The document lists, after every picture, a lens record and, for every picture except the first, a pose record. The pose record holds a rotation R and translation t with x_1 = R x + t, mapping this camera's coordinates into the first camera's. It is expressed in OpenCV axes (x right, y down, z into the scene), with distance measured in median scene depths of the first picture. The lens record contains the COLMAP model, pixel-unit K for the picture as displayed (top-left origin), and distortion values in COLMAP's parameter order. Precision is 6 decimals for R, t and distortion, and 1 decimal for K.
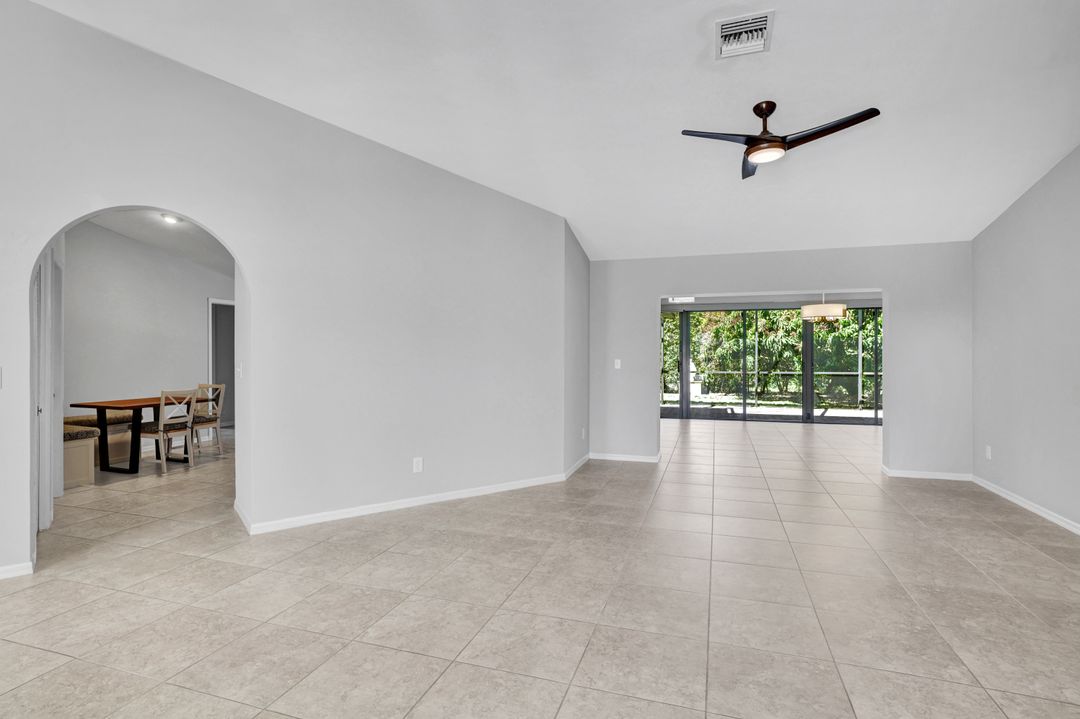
lens RADIAL K [[540.2, 0, 540.0], [0, 540.2, 359.5], [0, 0, 1]] dist [0.001255, 0.000496]
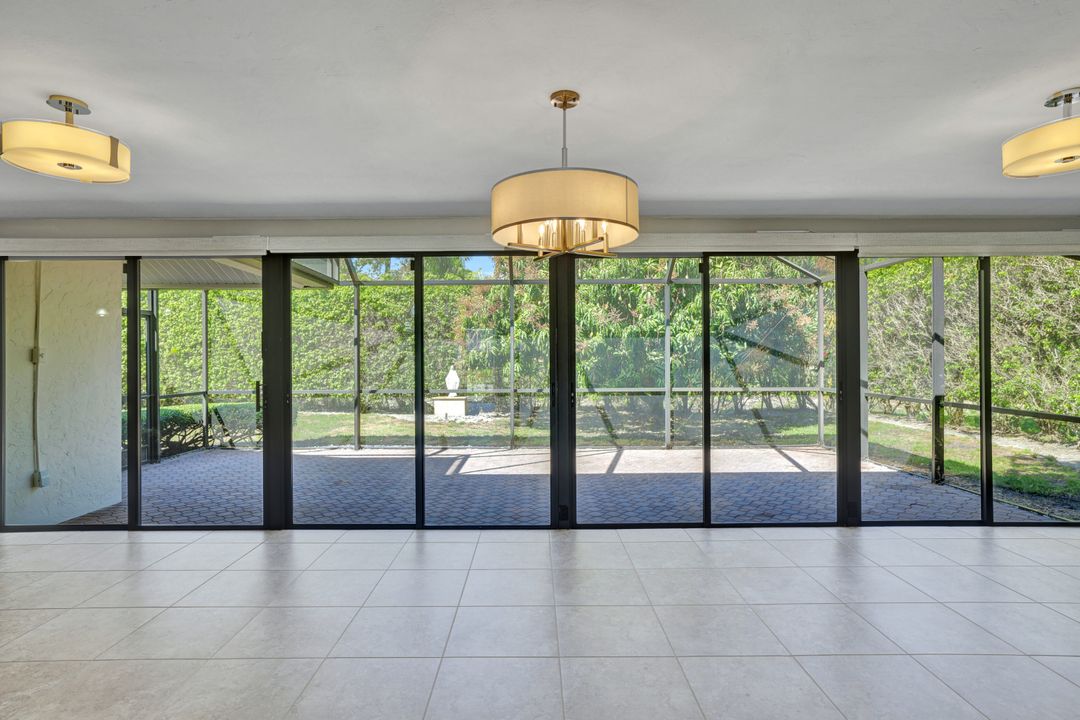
lens RADIAL K [[578.1, 0, 540.0], [0, 578.1, 360.0], [0, 0, 1]] dist [-0.000700, -0.000066]
pose [[0.943986, -0.000823, 0.329986, 0.219893], [0.003695, 0.999961, -0.008078, -0.003837], [-0.329966, 0.008845, 0.943951, 0.395994]]
